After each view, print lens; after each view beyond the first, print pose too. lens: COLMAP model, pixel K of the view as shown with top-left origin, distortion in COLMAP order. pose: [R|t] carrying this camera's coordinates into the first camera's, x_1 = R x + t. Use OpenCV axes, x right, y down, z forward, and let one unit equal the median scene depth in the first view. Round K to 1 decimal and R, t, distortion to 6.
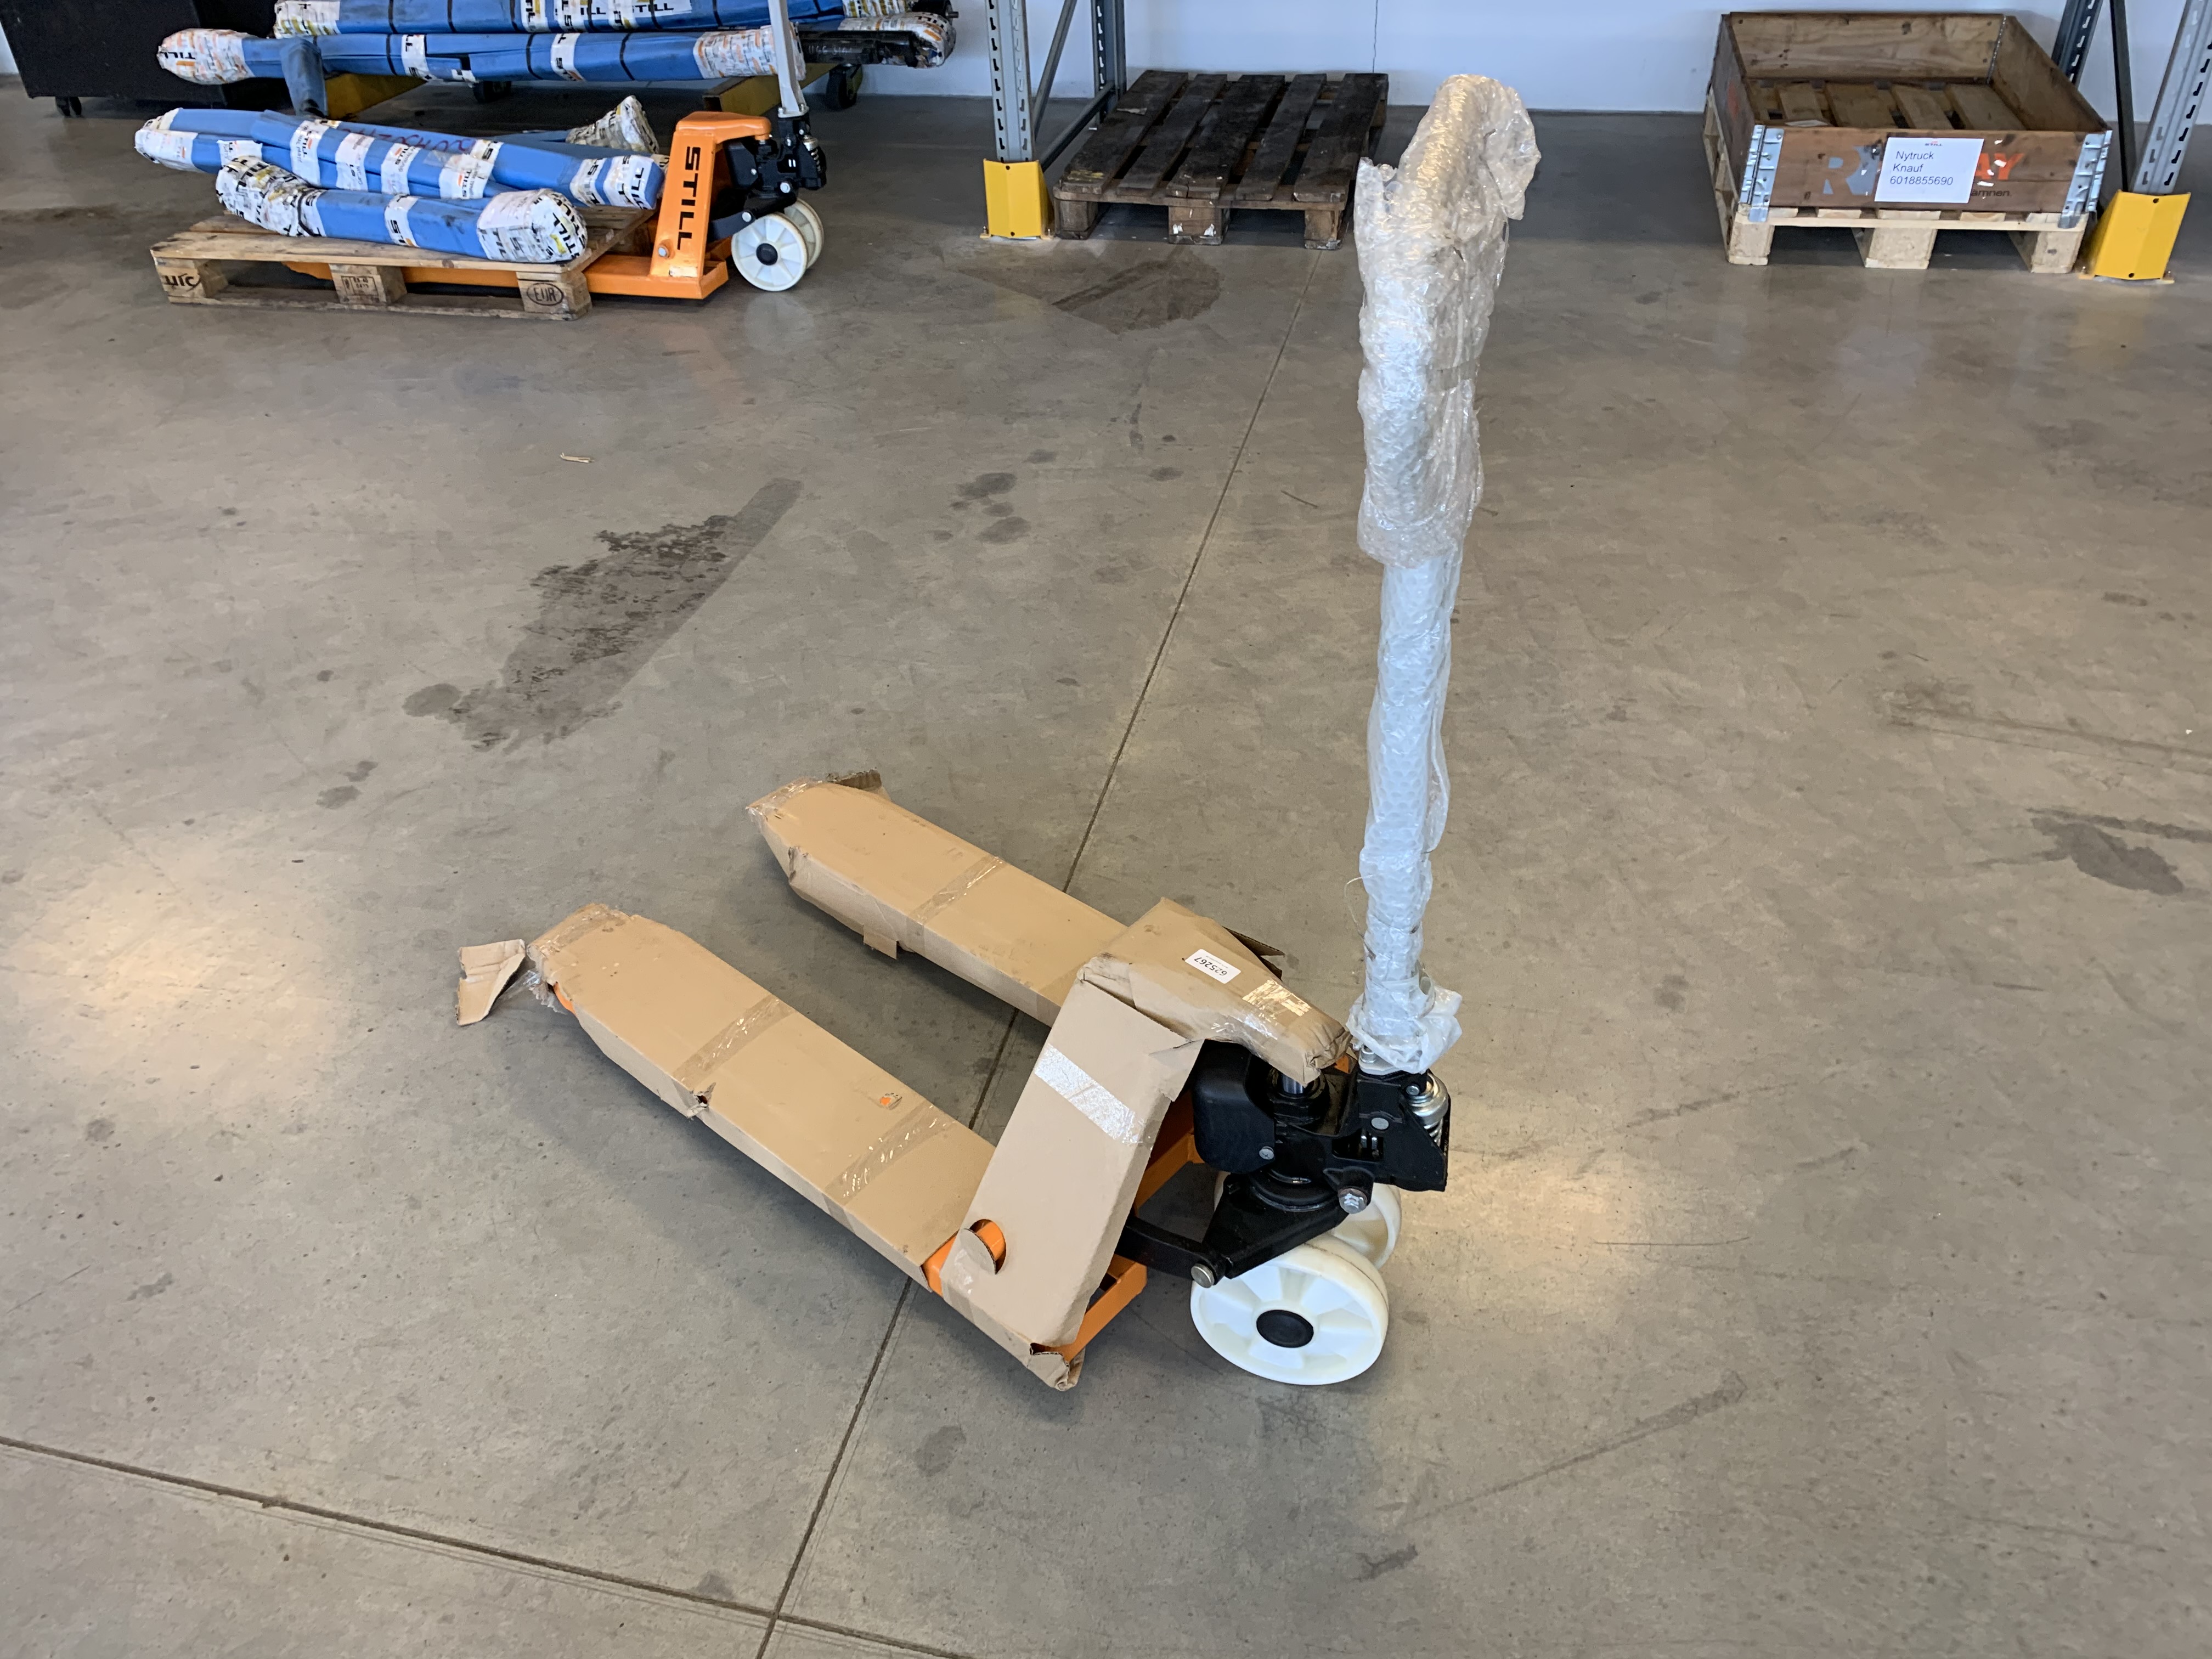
lens RADIAL K [[1669.5, 0, 1106.0], [0, 1669.5, 829.5], [0, 0, 1]] dist [0.007312, -0.001150]
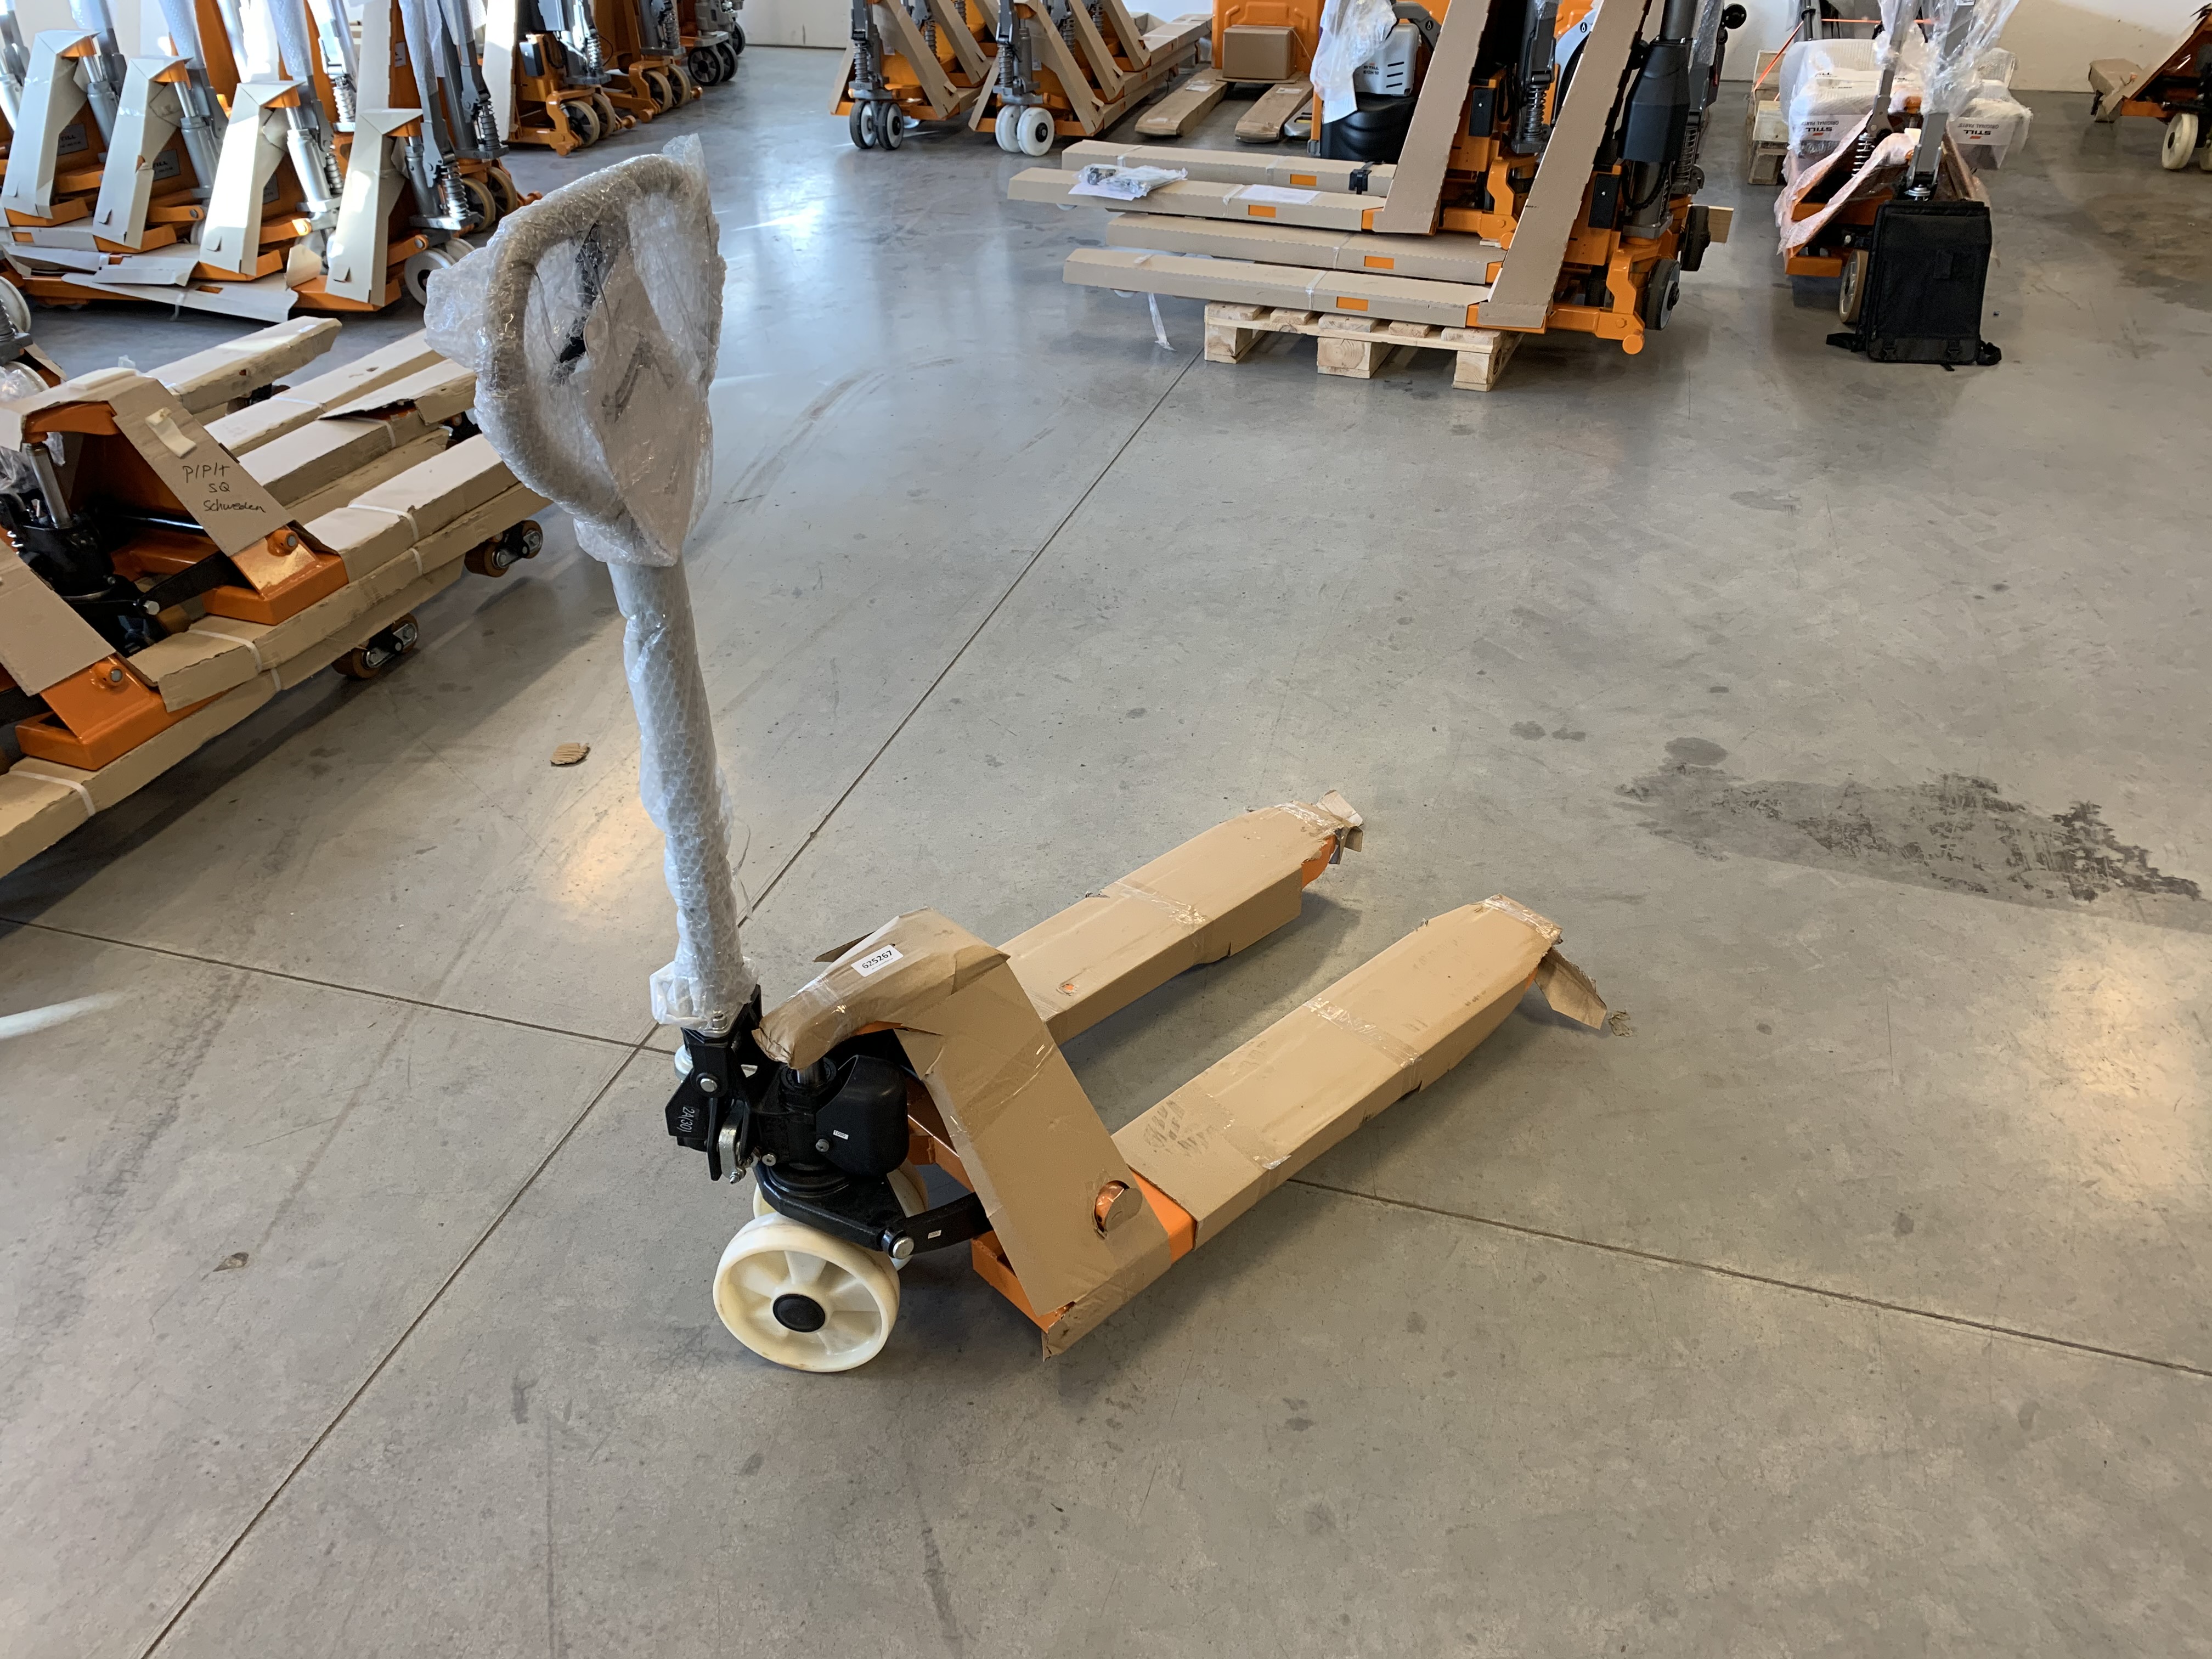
lens RADIAL K [[1669.5, 0, 1106.0], [0, 1669.5, 829.5], [0, 0, 1]] dist [0.007312, -0.001150]
pose [[-0.057805, 0.591750, -0.804046, 0.455258], [-0.593783, 0.627068, 0.504190, -0.341997], [0.802546, 0.506574, 0.315124, 0.412055]]
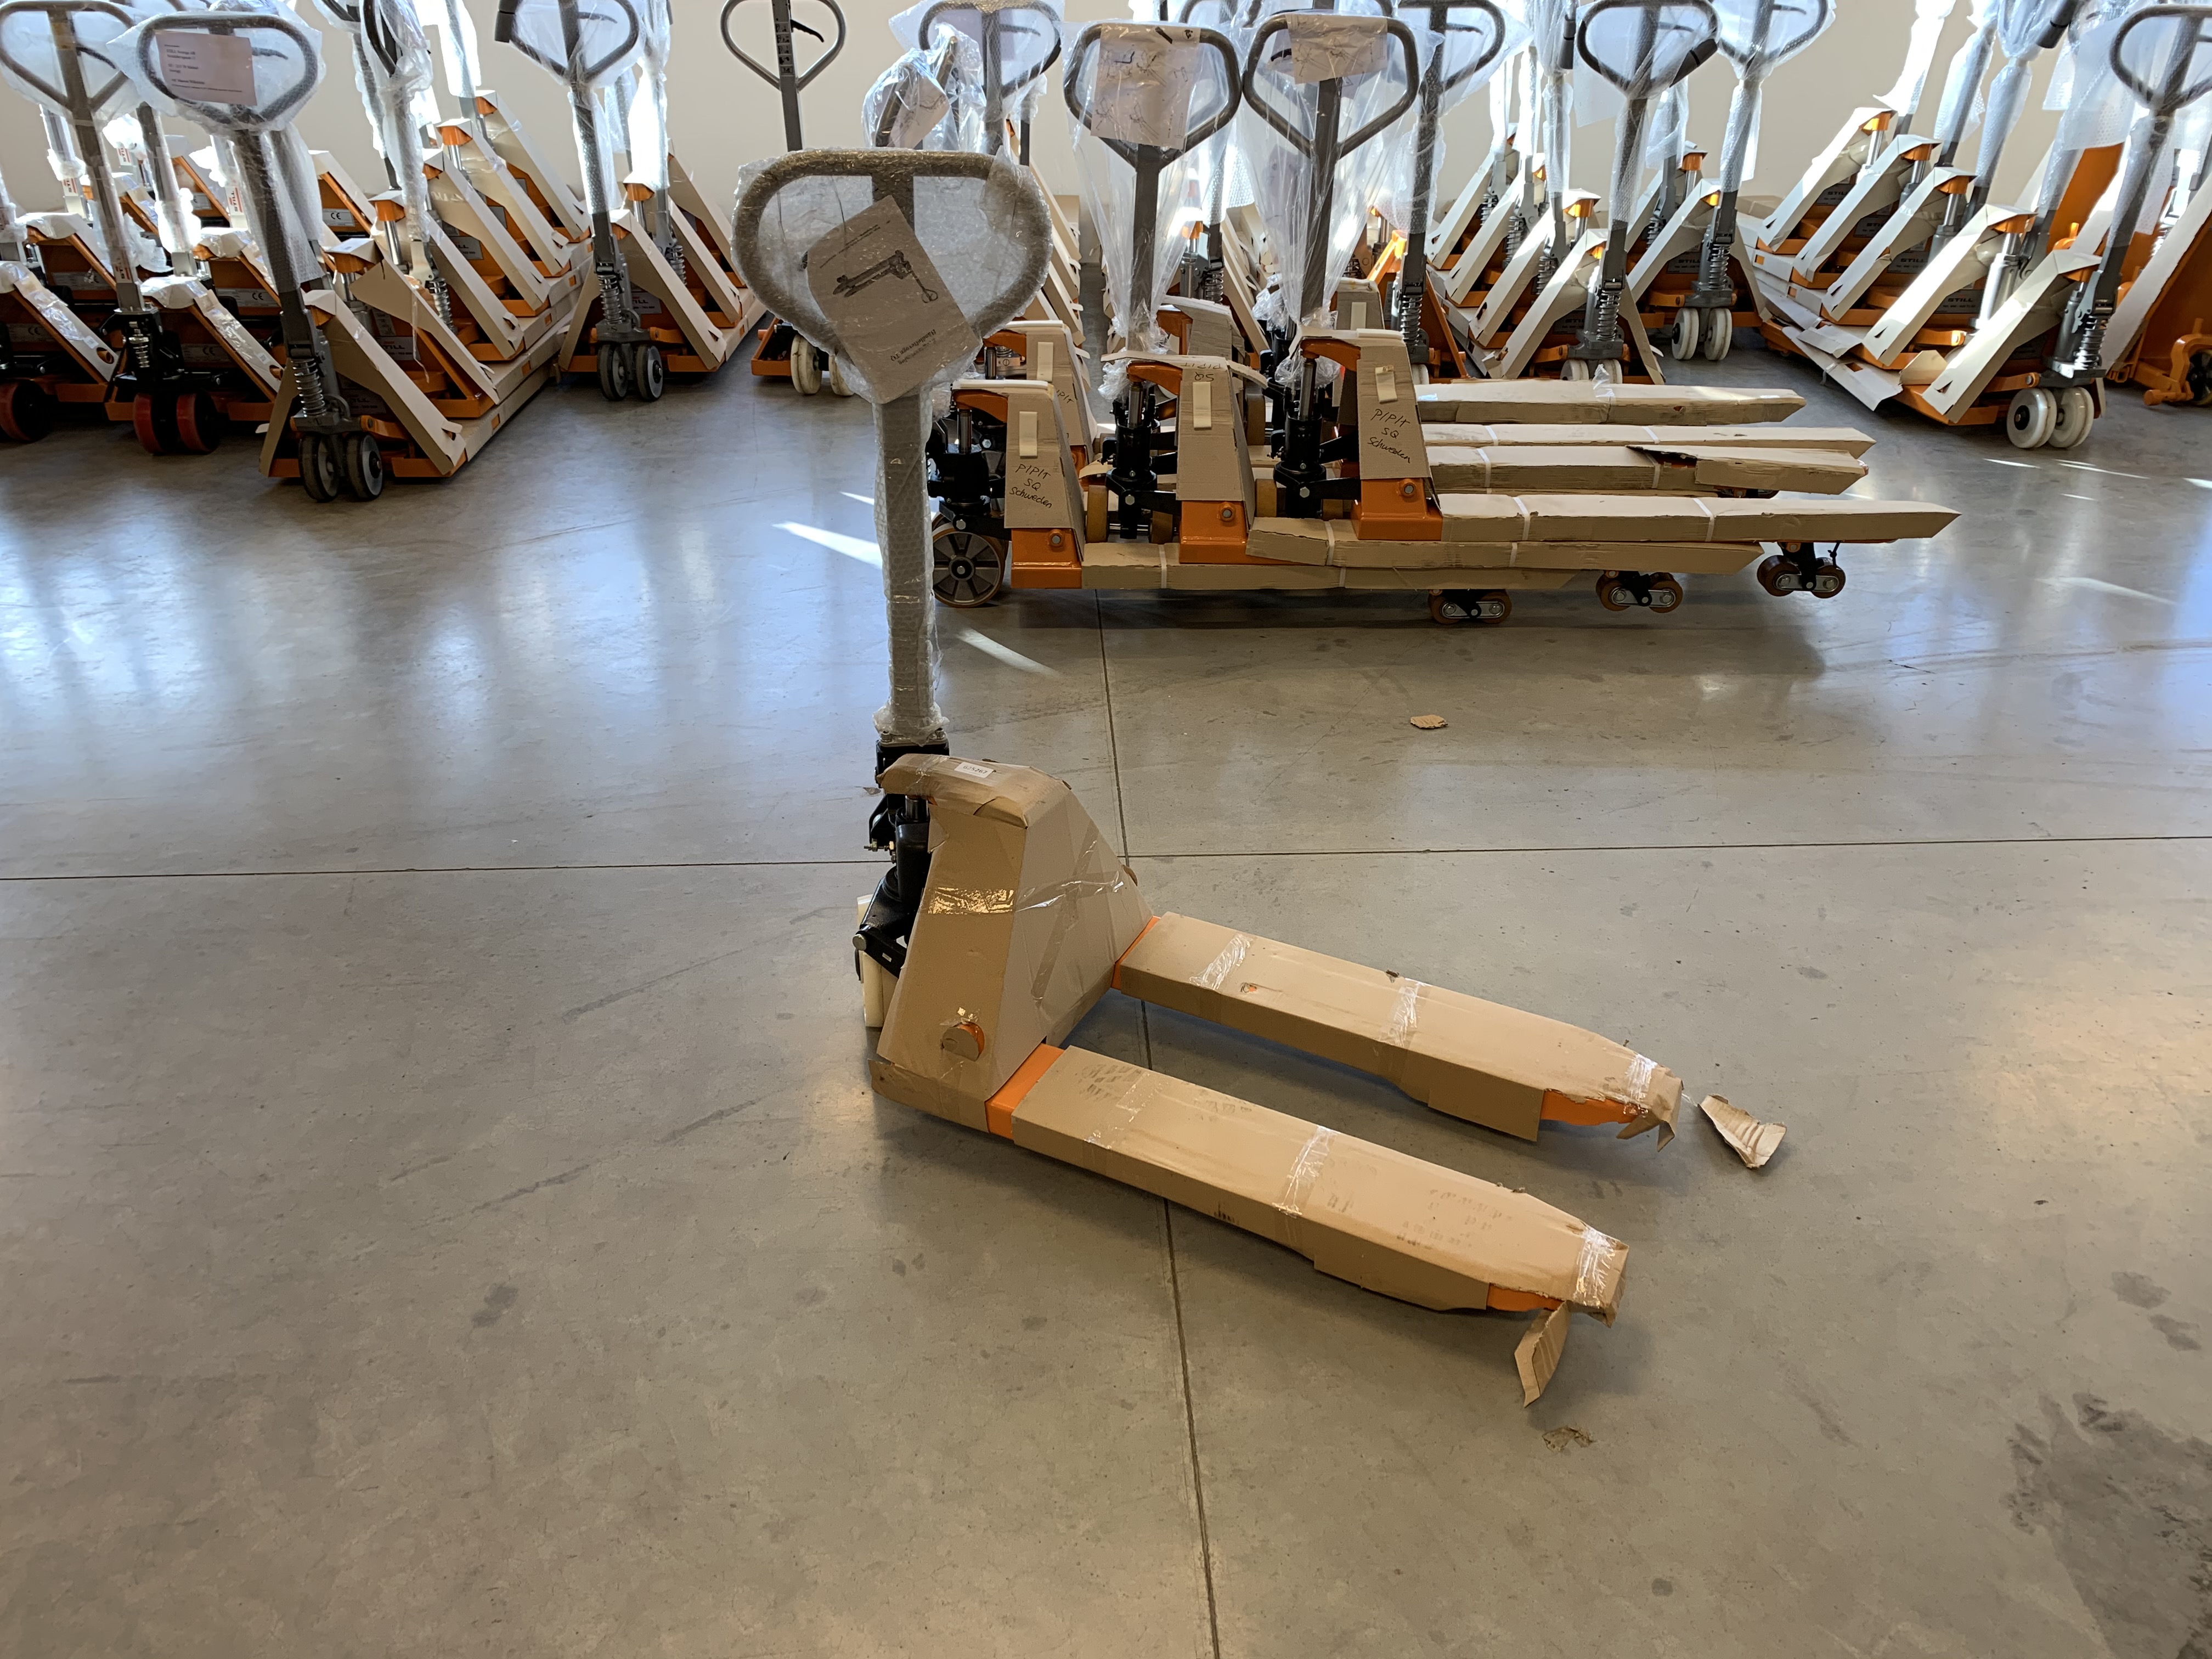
lens RADIAL K [[1685.8, 0, 1106.0], [0, 1685.8, 829.5], [0, 0, 1]] dist [-0.006997, -0.008042]
pose [[-0.960099, 0.172123, -0.220414, 0.128048], [-0.137069, 0.397369, 0.907364, -0.684756], [0.243765, 0.901372, -0.357921, 0.883594]]
